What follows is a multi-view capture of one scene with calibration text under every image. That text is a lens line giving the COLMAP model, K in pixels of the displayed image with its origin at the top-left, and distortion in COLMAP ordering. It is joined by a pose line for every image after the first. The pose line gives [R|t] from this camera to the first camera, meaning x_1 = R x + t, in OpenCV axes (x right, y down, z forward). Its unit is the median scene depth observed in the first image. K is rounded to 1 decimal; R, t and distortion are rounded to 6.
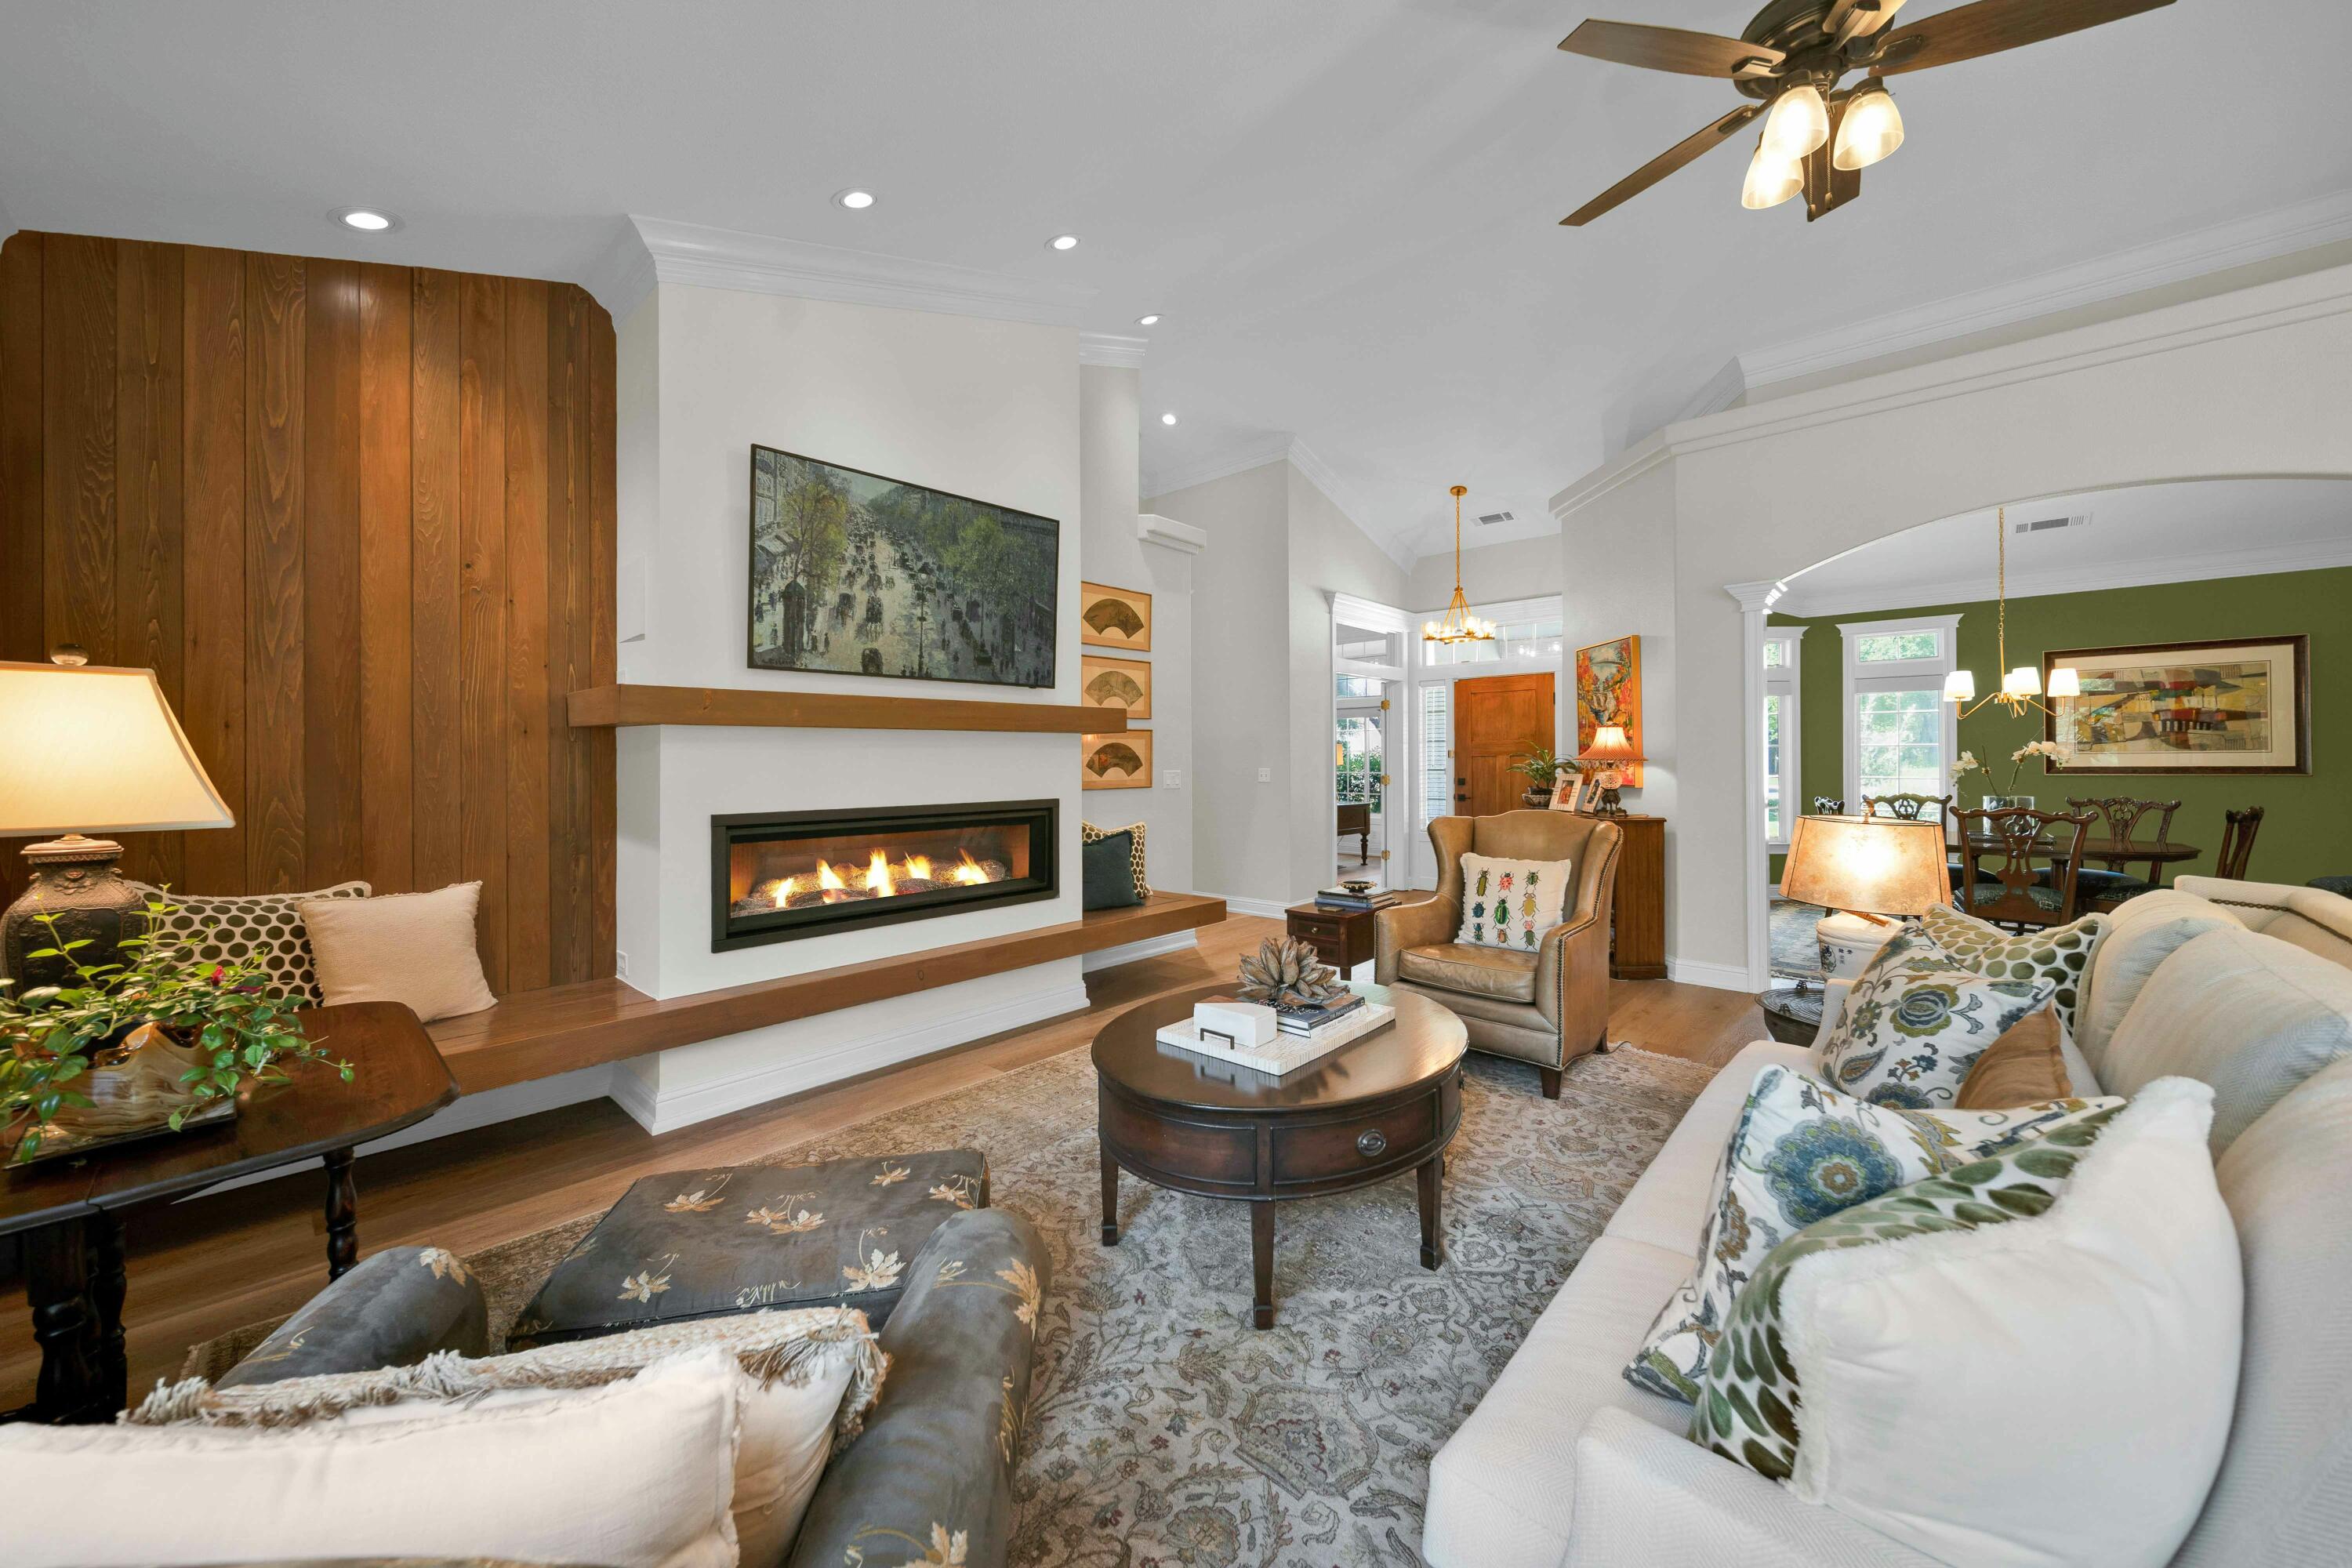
lens RADIAL K [[847.9, 0, 1165.0], [0, 847.9, 757.7], [0, 0, 1]] dist [0.000013, -0.001037]
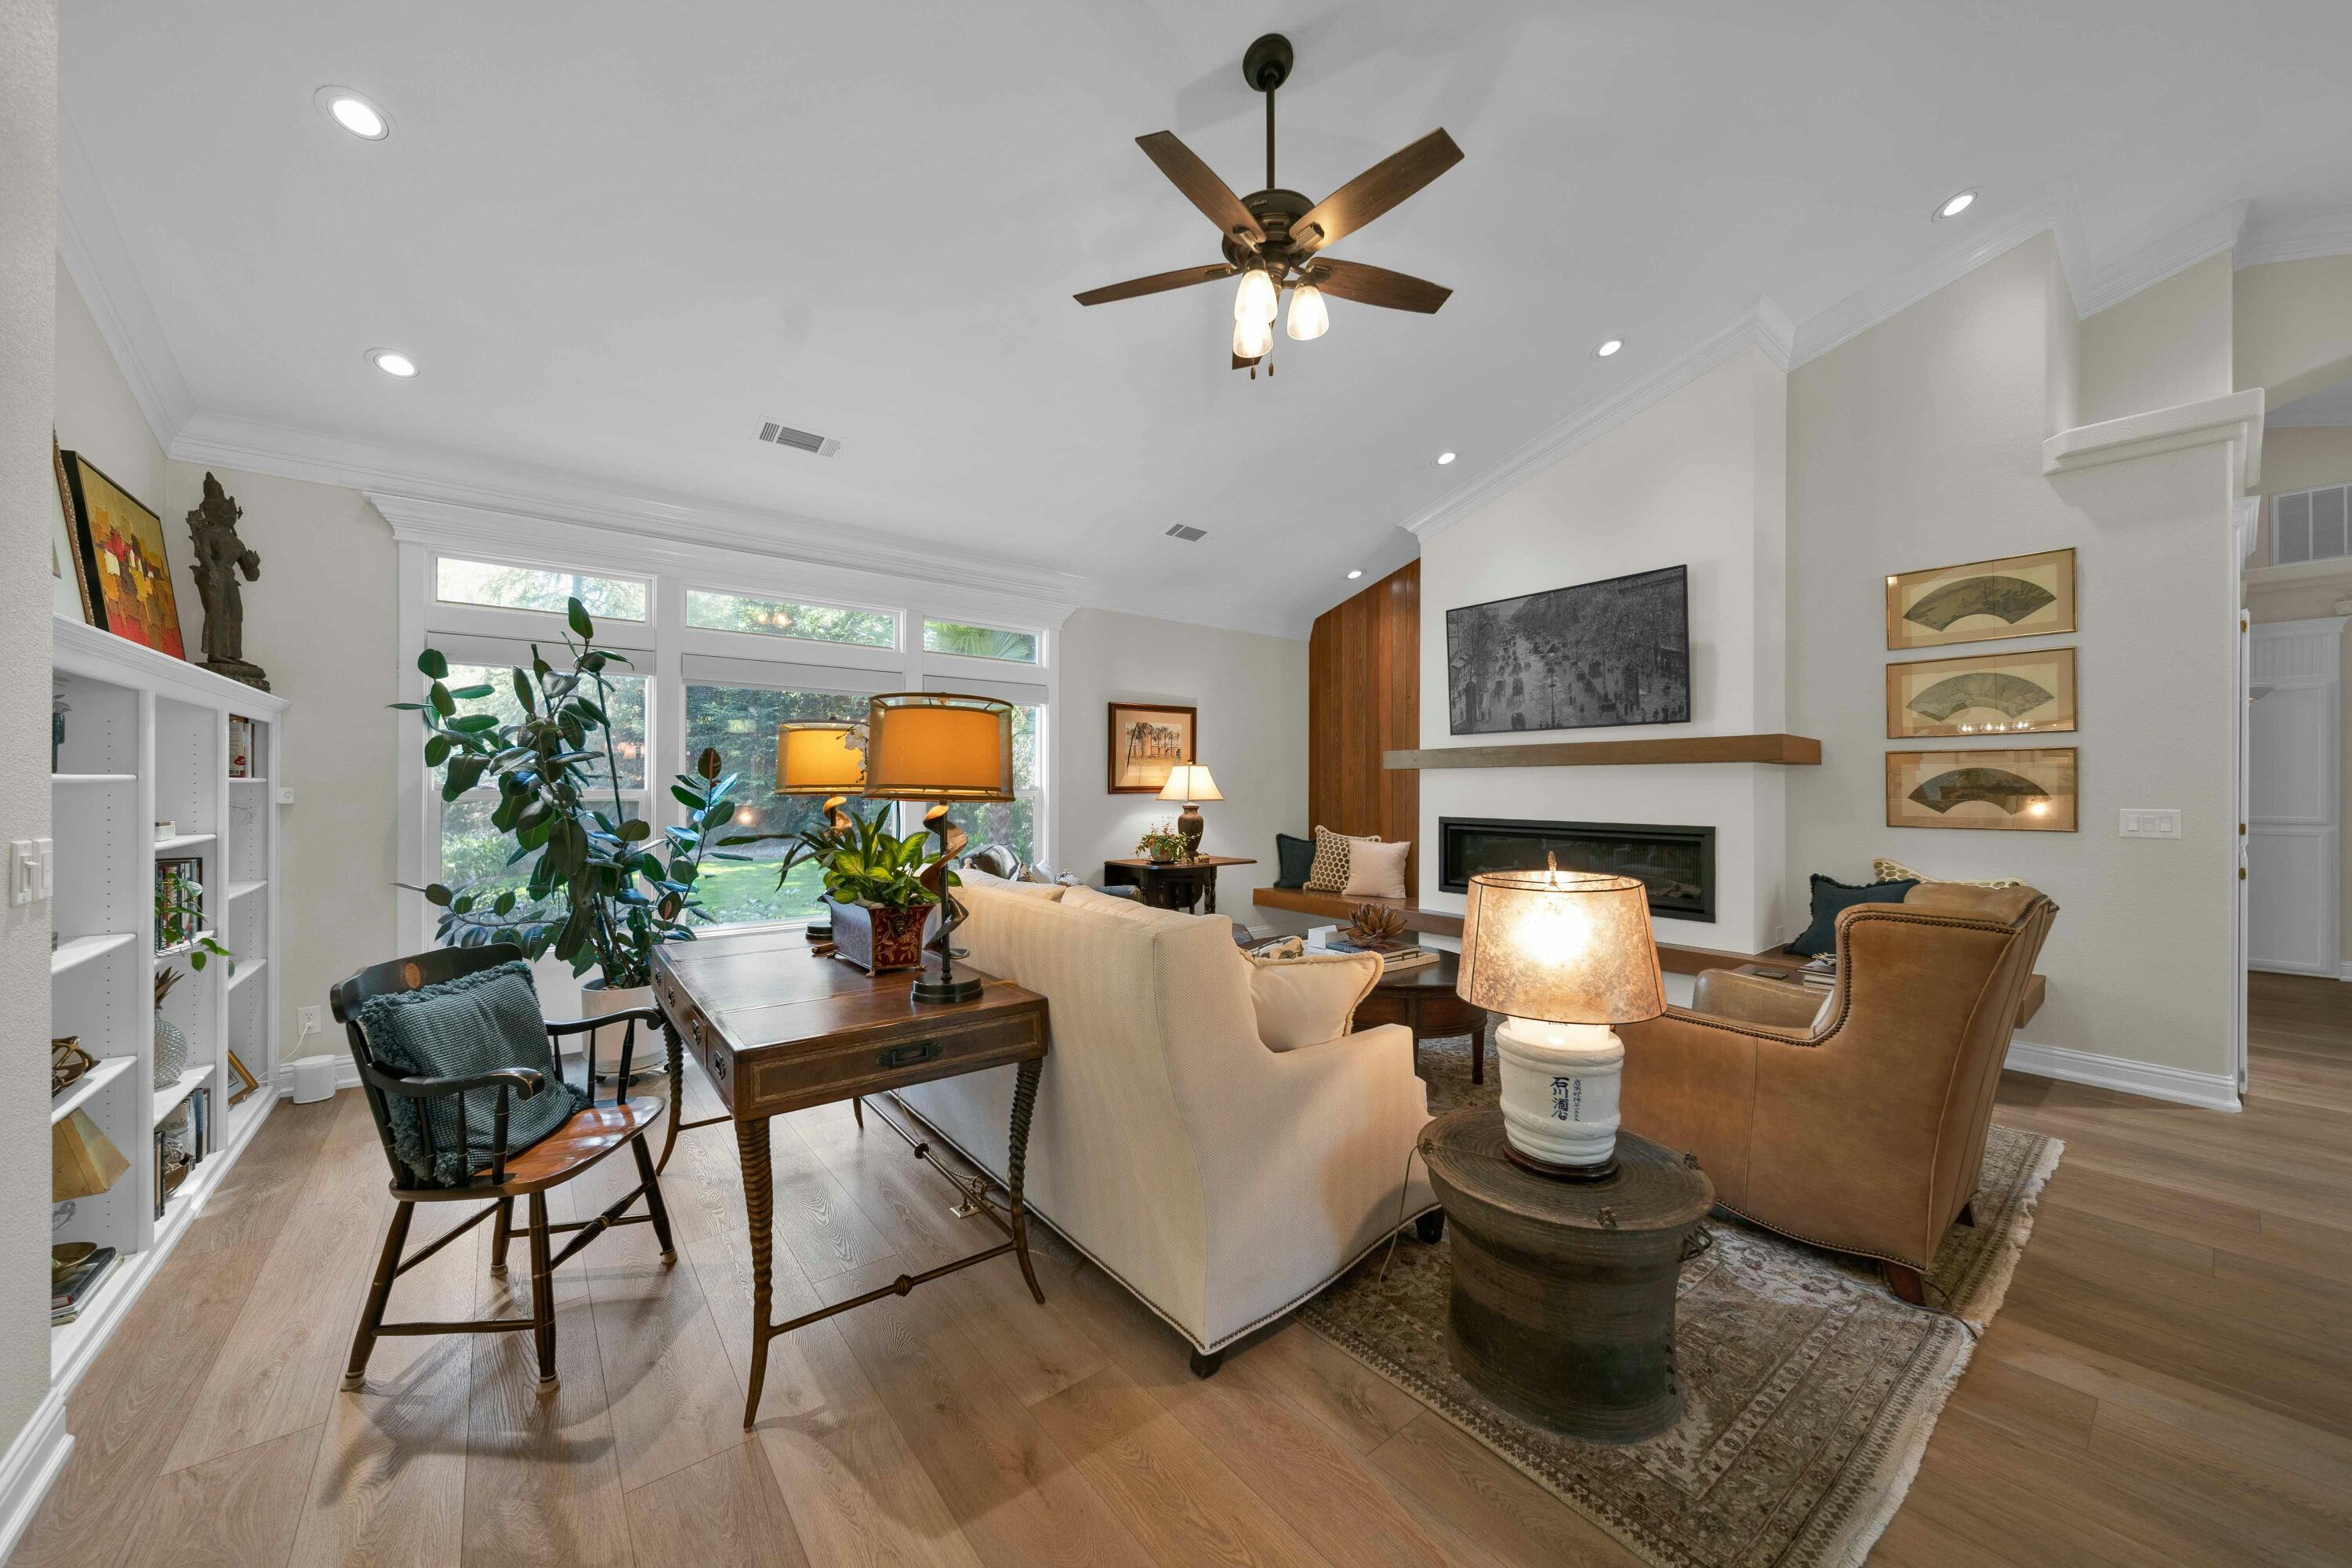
lens RADIAL K [[846.0, 0, 1191.8], [0, 846.0, 782.0], [0, 0, 1]] dist [-0.002746, -0.000298]
pose [[-0.142290, -0.001850, -0.989823, 1.180445], [-0.004484, 0.999989, -0.001225, -0.002717], [0.989815, 0.004264, -0.142297, 0.627892]]
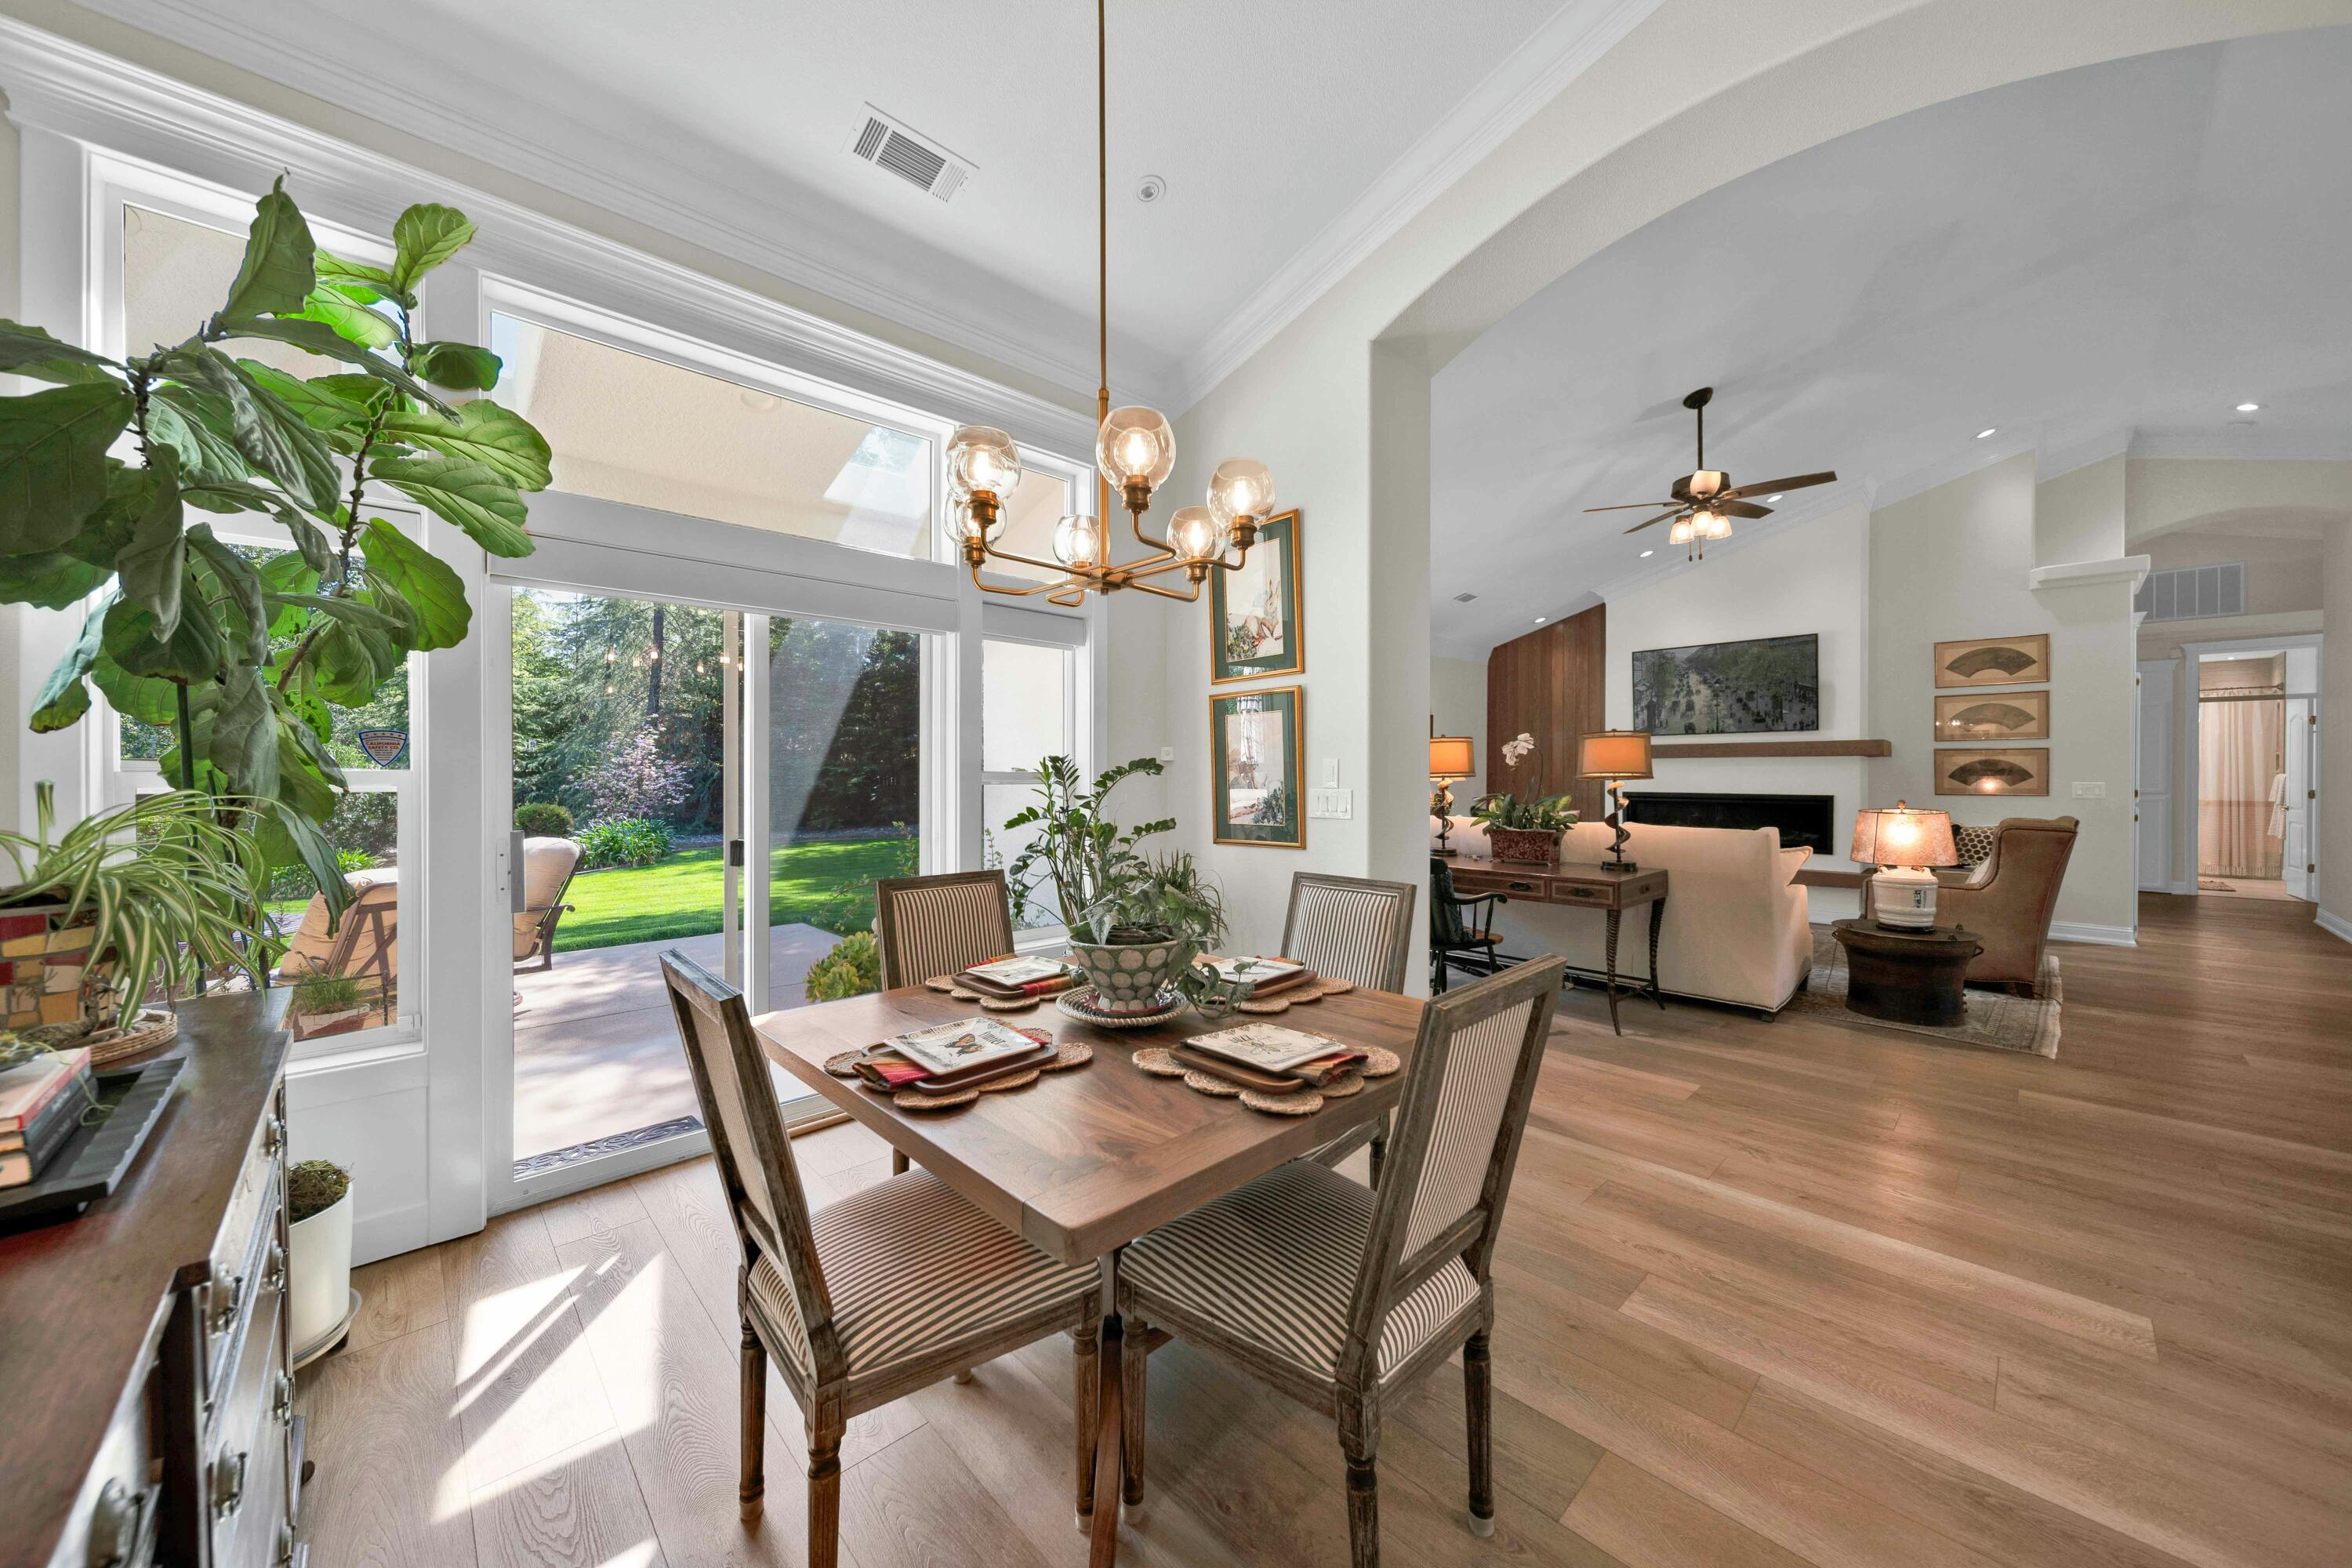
lens RADIAL K [[846.0, 0, 1170.5], [0, 846.0, 776.0], [0, 0, 1]] dist [-0.002746, -0.000298]
pose [[-0.057220, 0.008983, -0.998321, 1.945426], [-0.001165, 0.999958, 0.009064, -0.004088], [0.998361, 0.001682, -0.057207, -0.251940]]
